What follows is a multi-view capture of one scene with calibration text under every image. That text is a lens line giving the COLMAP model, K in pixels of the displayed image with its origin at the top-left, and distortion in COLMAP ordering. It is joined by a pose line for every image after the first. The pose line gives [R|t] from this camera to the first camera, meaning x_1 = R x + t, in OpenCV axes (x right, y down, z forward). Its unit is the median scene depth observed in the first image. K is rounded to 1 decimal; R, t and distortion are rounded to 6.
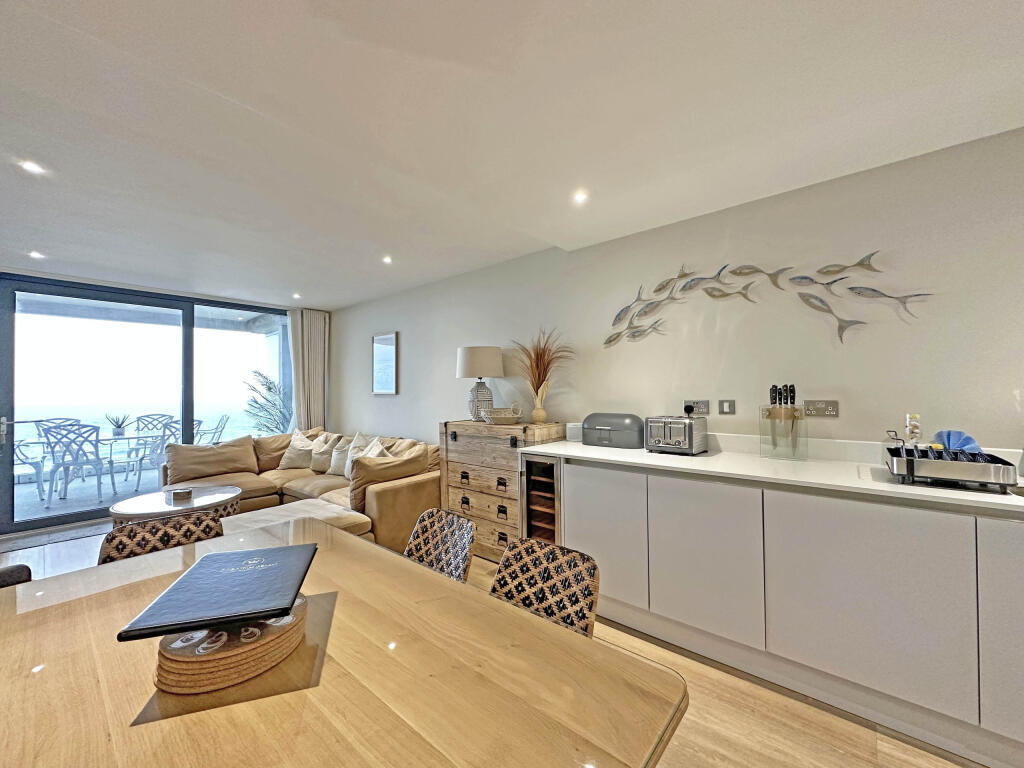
lens RADIAL K [[409.6, 0, 512.0], [0, 409.6, 384.0], [0, 0, 1]] dist [0.001760, 0.000058]
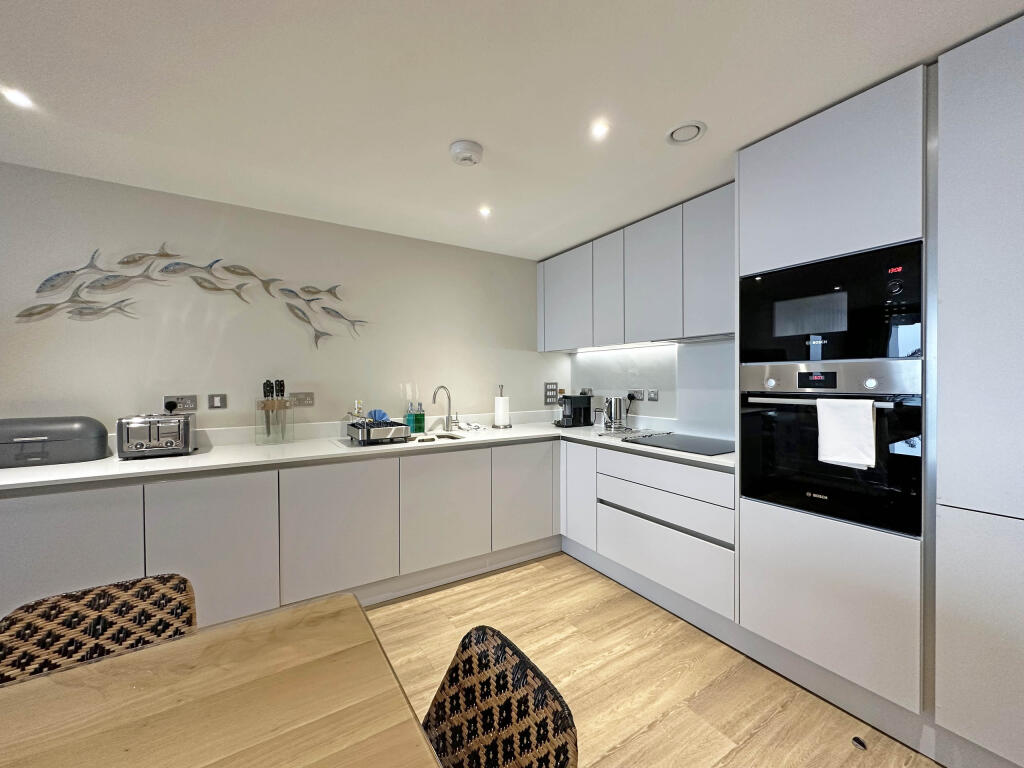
lens RADIAL K [[409.6, 0, 512.0], [0, 409.6, 384.0], [0, 0, 1]] dist [0.001760, 0.000058]
pose [[0.293593, -0.002413, 0.955927, -0.244275], [-0.015270, 0.999857, 0.007213, -0.004922], [-0.955809, -0.016715, 0.293514, 0.021273]]
